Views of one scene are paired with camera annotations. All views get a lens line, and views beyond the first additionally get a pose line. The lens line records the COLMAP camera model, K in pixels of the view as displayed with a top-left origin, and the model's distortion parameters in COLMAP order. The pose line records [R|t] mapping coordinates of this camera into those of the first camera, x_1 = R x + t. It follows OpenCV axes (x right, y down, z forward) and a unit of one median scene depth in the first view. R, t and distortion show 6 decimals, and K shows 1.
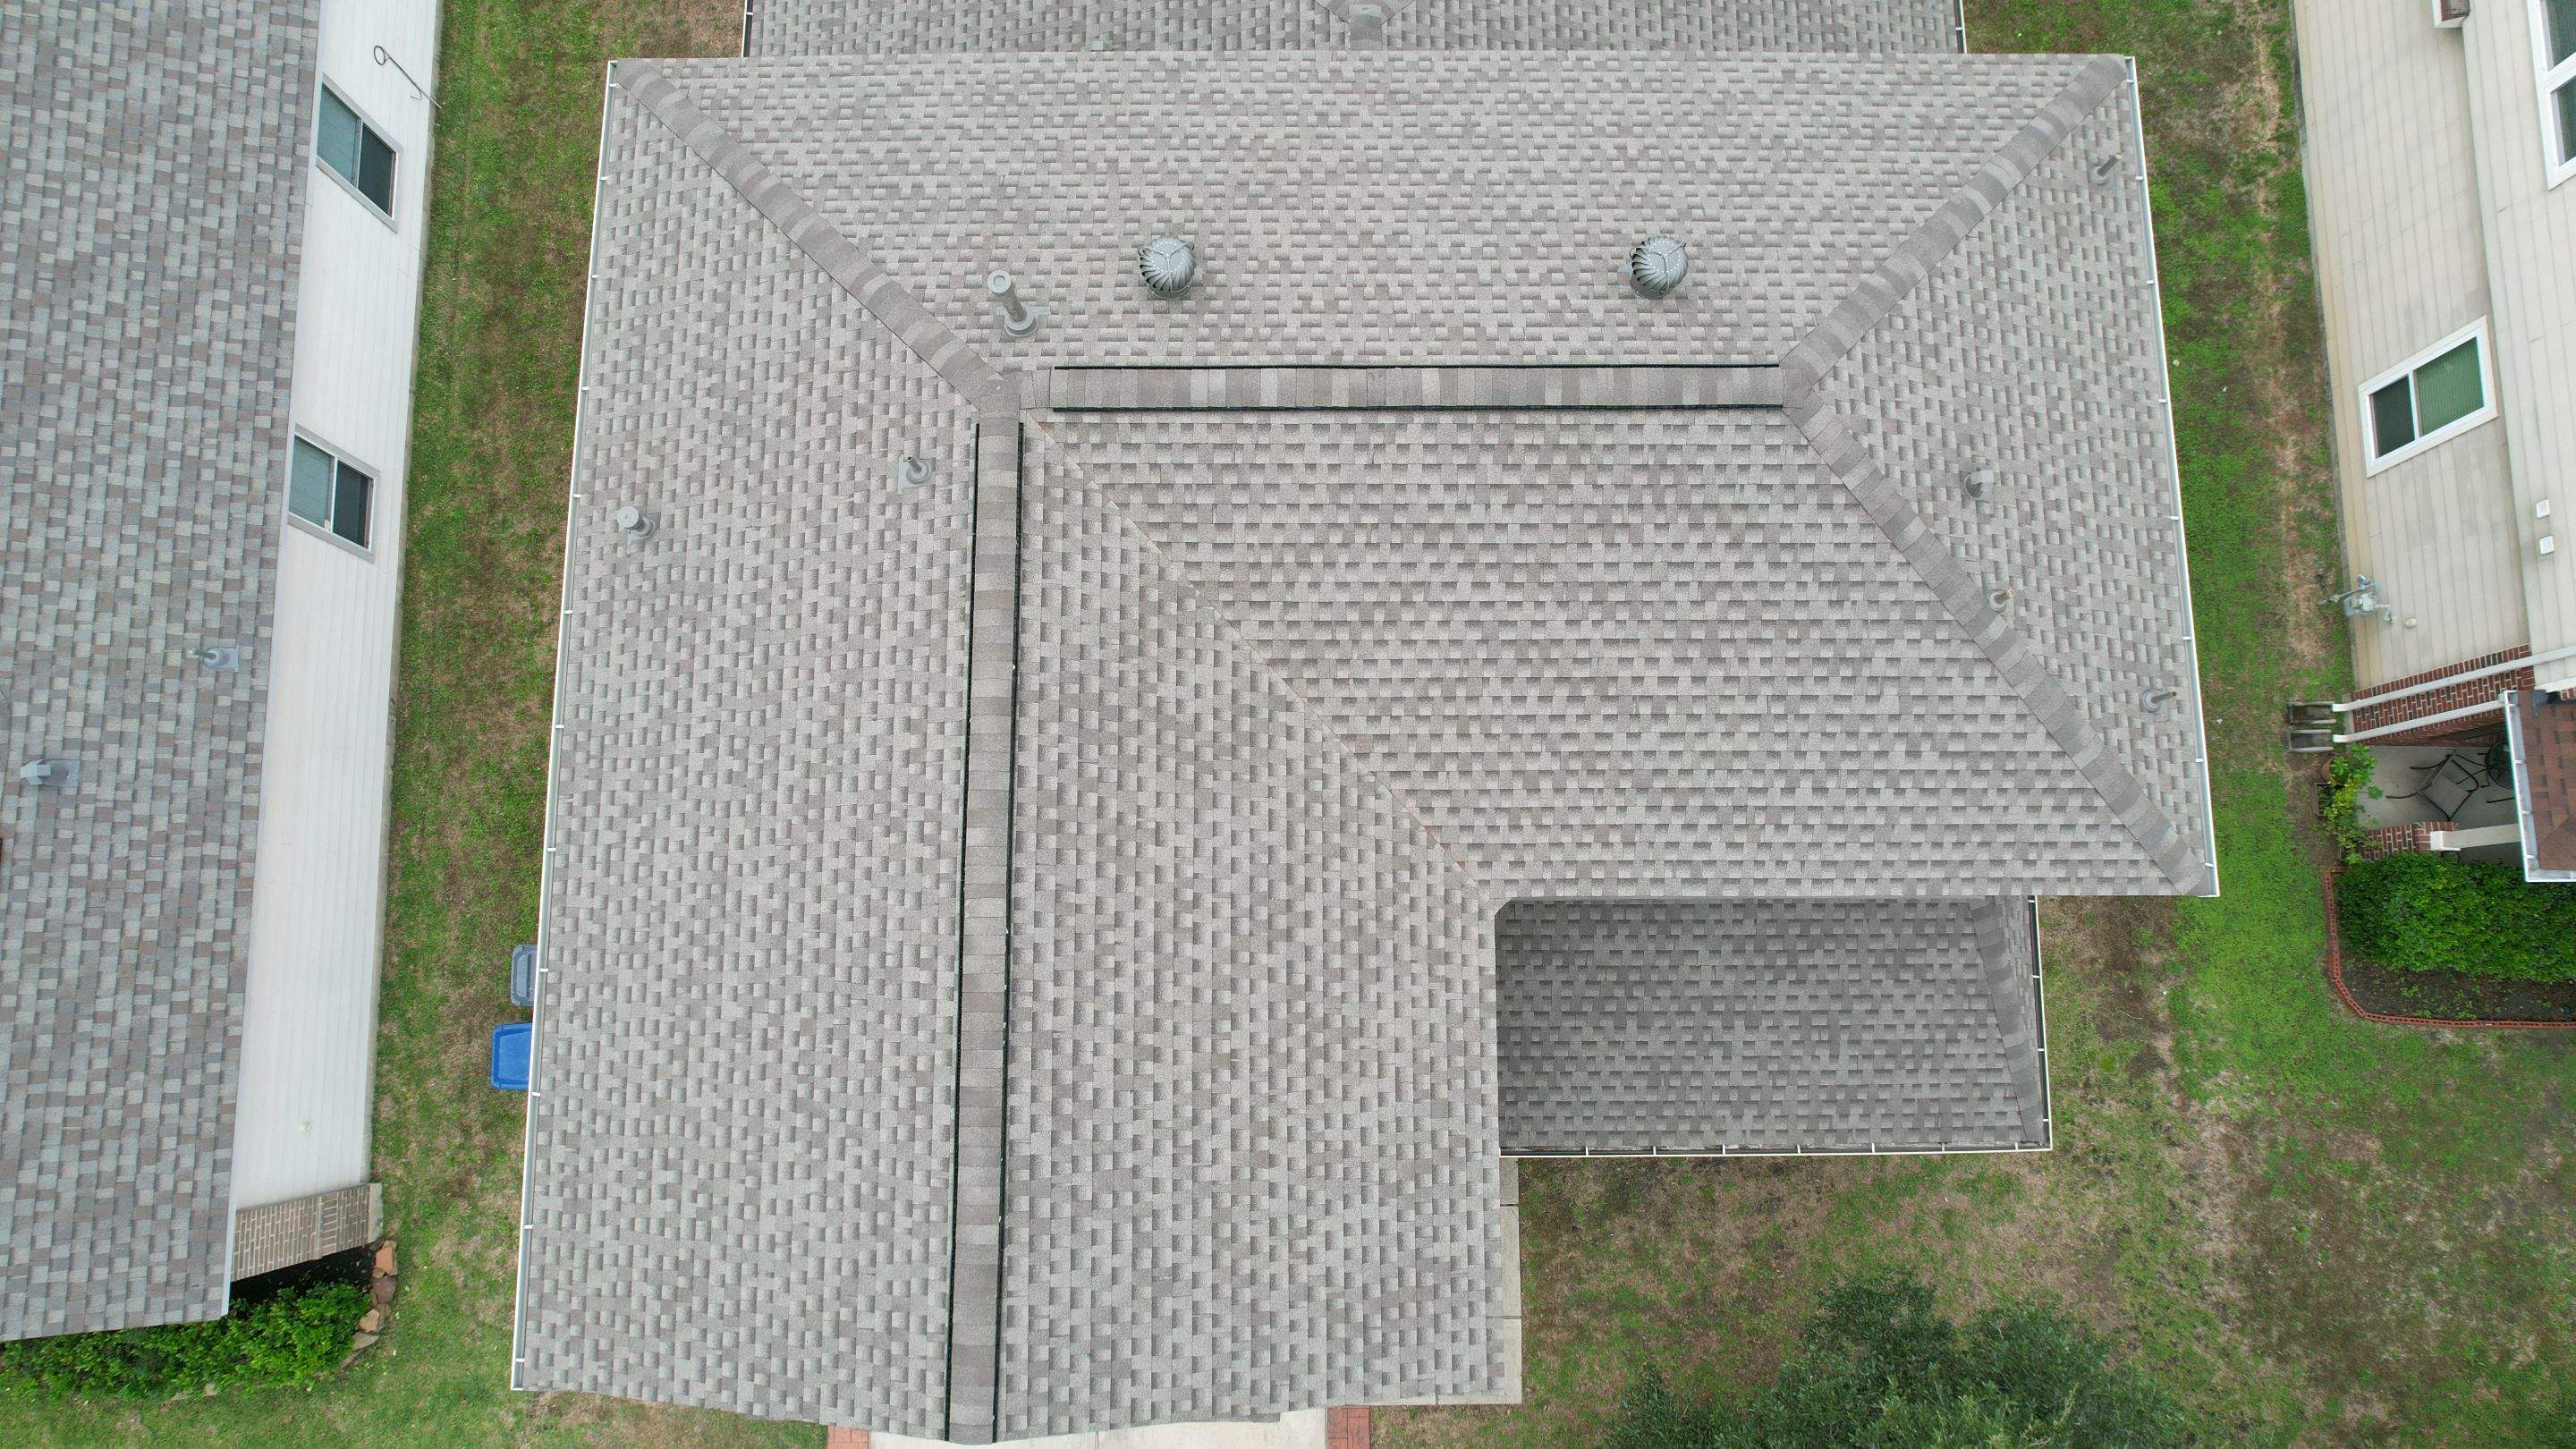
lens RADIAL K [[1613.3, 0, 1282.4], [0, 1613.3, 717.0], [0, 0, 1]] dist [-0.051393, 0.051171]
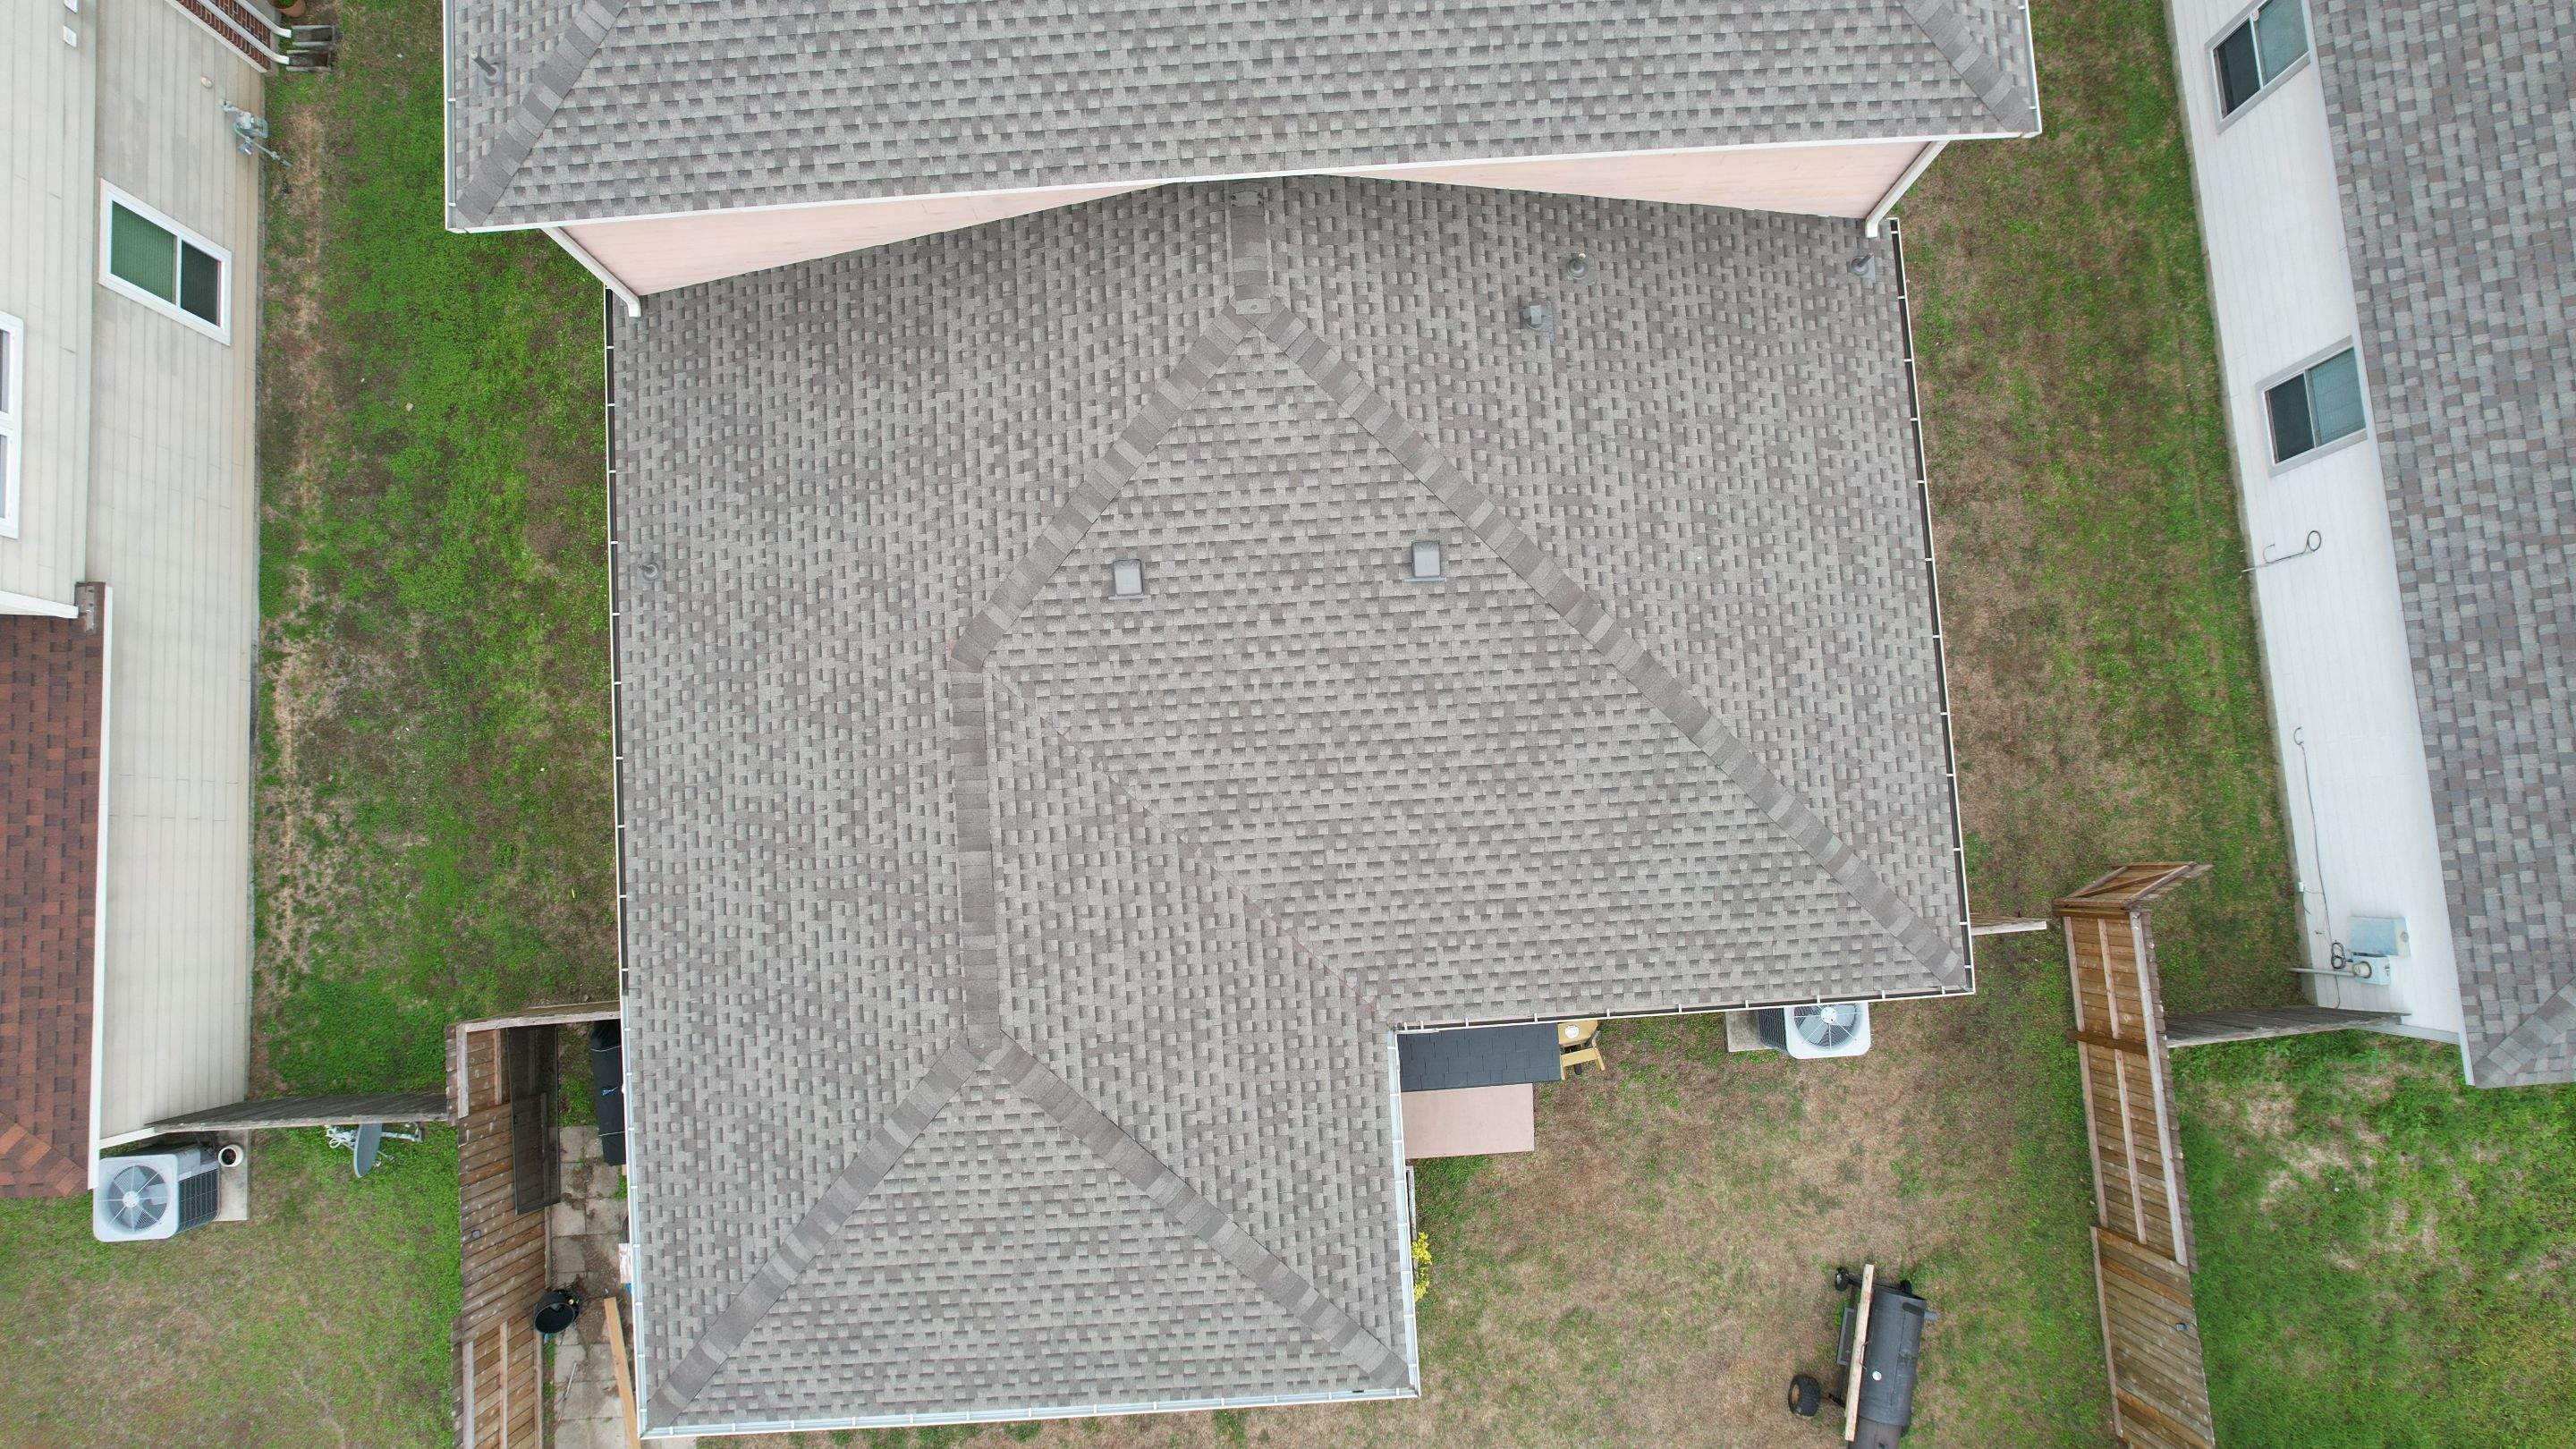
lens RADIAL K [[1637.6, 0, 1280.2], [0, 1637.6, 711.4], [0, 0, 1]] dist [-0.068964, 0.060761]
pose [[-0.998197, 0.059755, 0.005618, 0.055505], [-0.056362, -0.965440, 0.254458, -1.131798], [0.020629, 0.253683, 0.967067, 0.172210]]
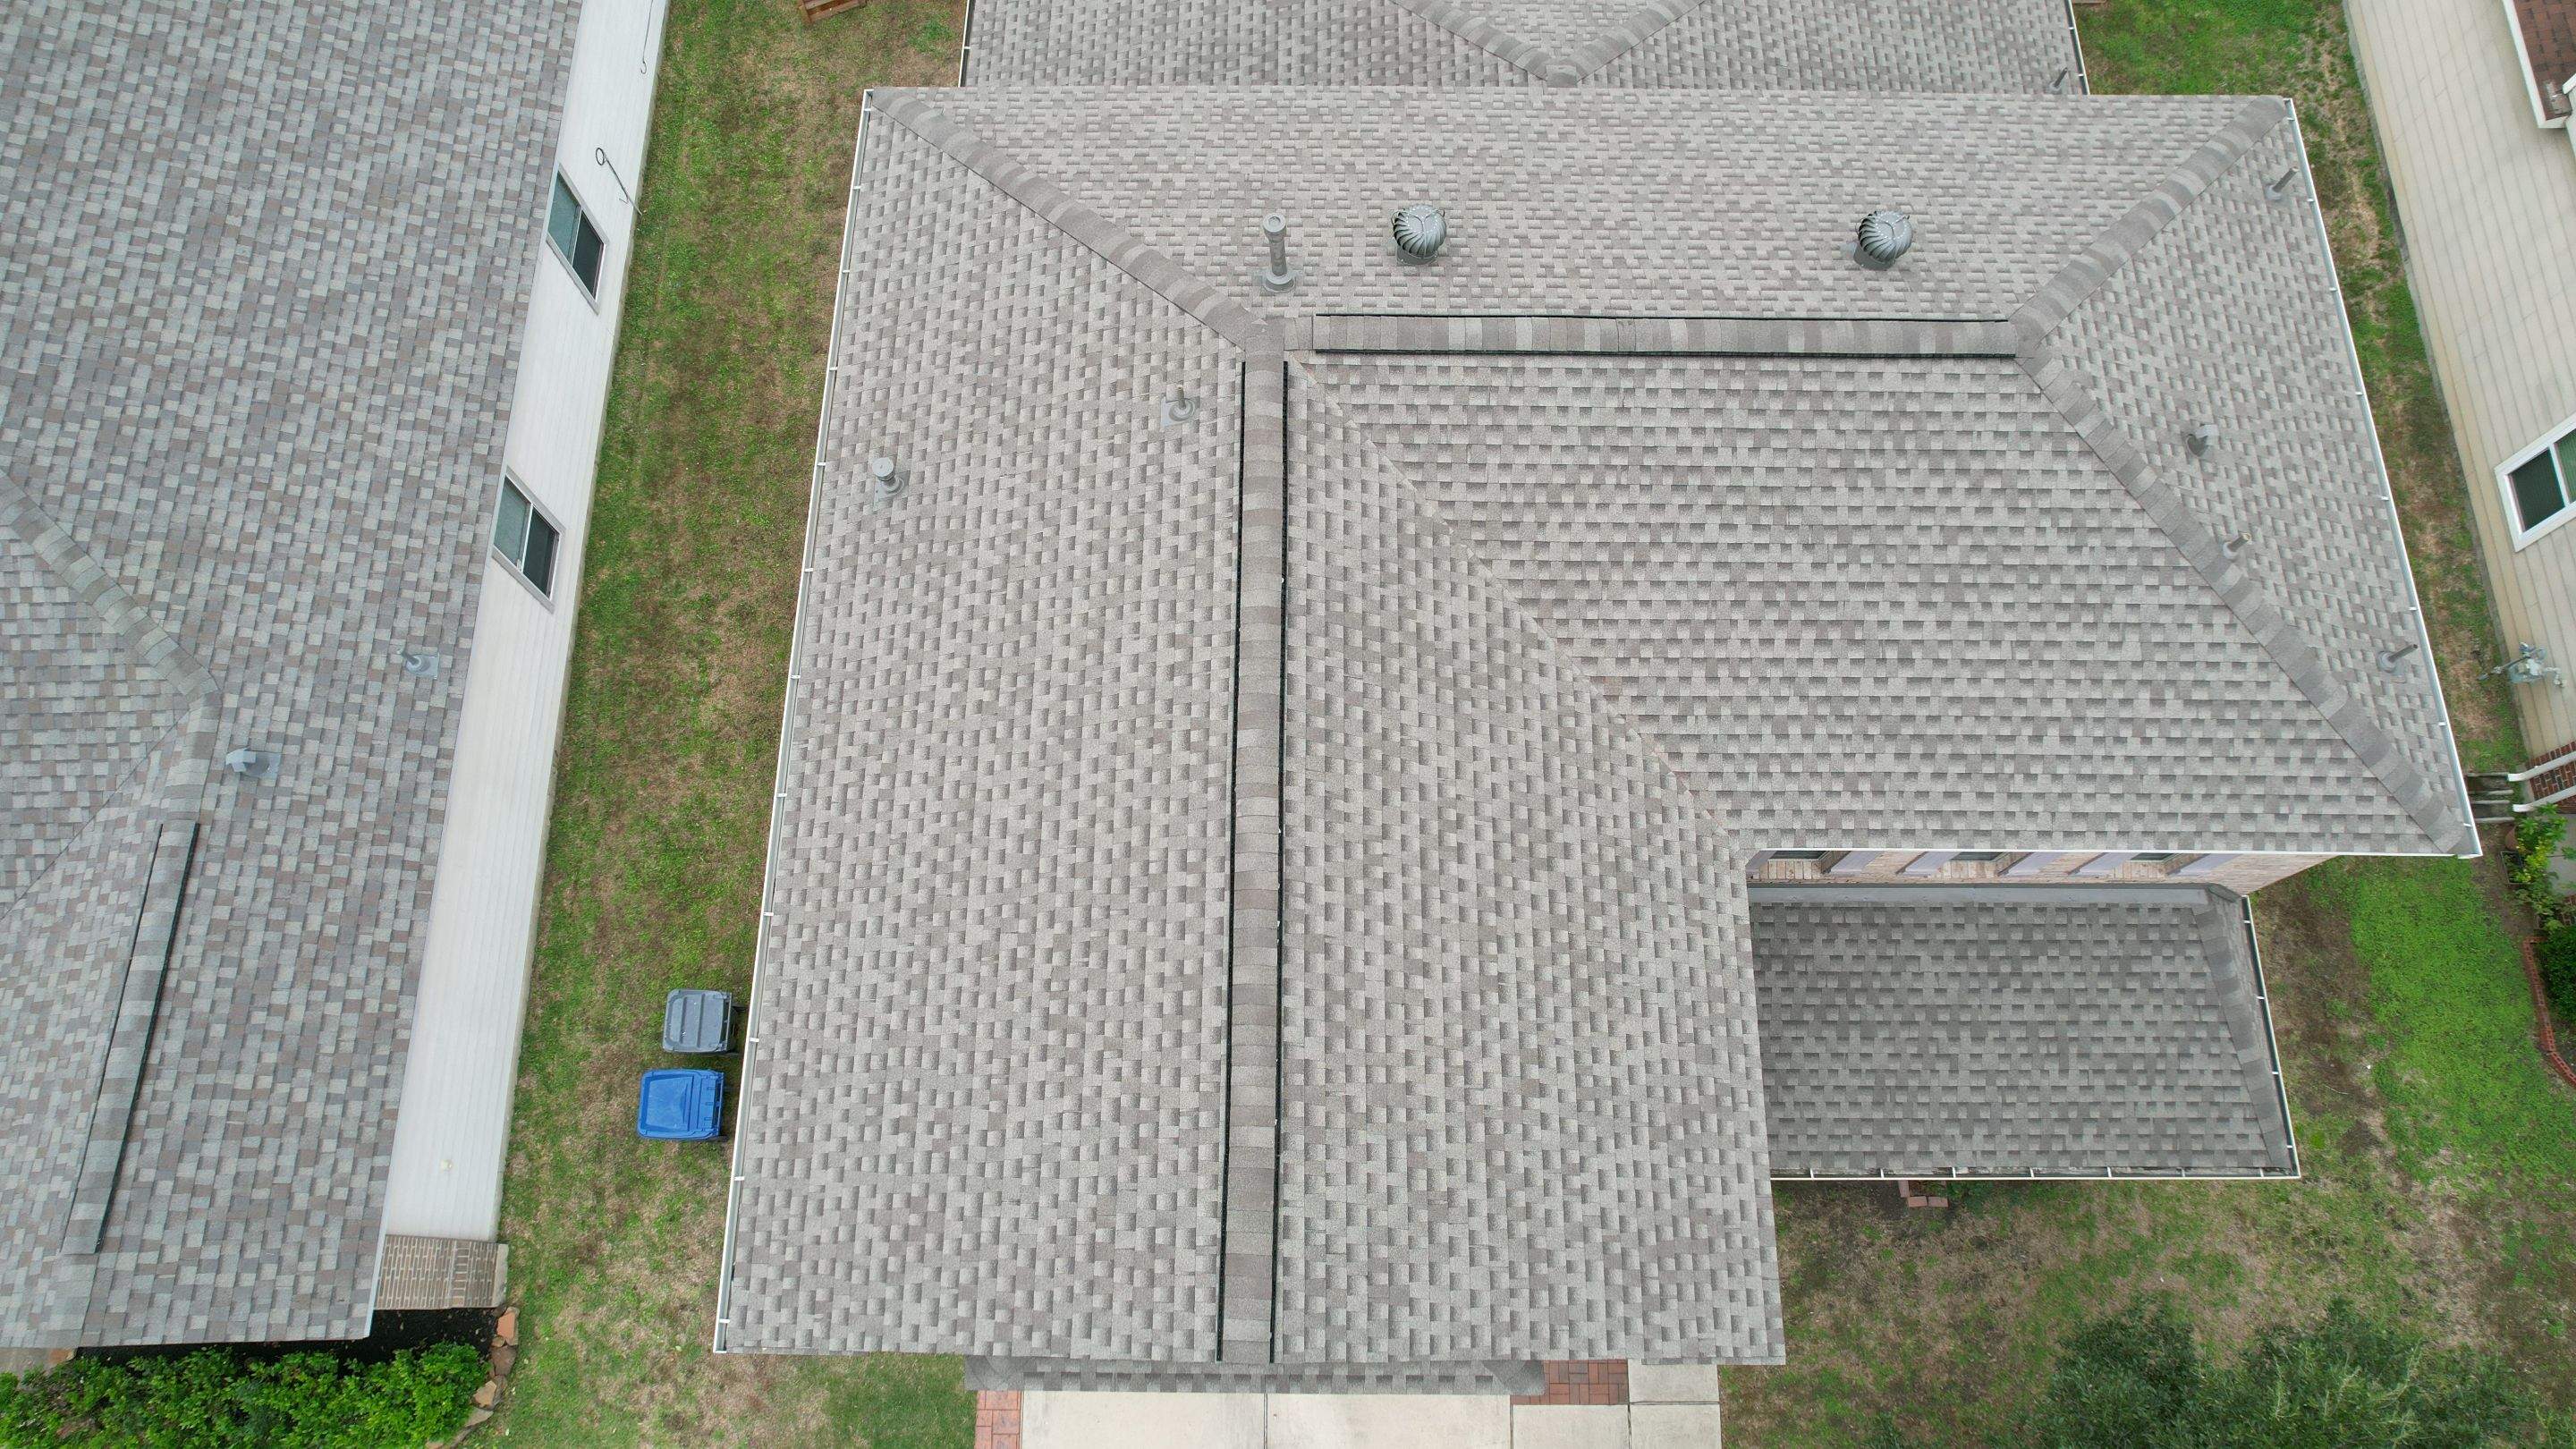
lens RADIAL K [[1631.0, 0, 1291.5], [0, 1631.0, 716.2], [0, 0, 1]] dist [-0.064388, 0.061391]
pose [[0.999945, 0.009370, -0.004749, -0.149585], [-0.010069, 0.983812, -0.178920, 0.226113], [0.002996, 0.178958, 0.983852, 0.010815]]
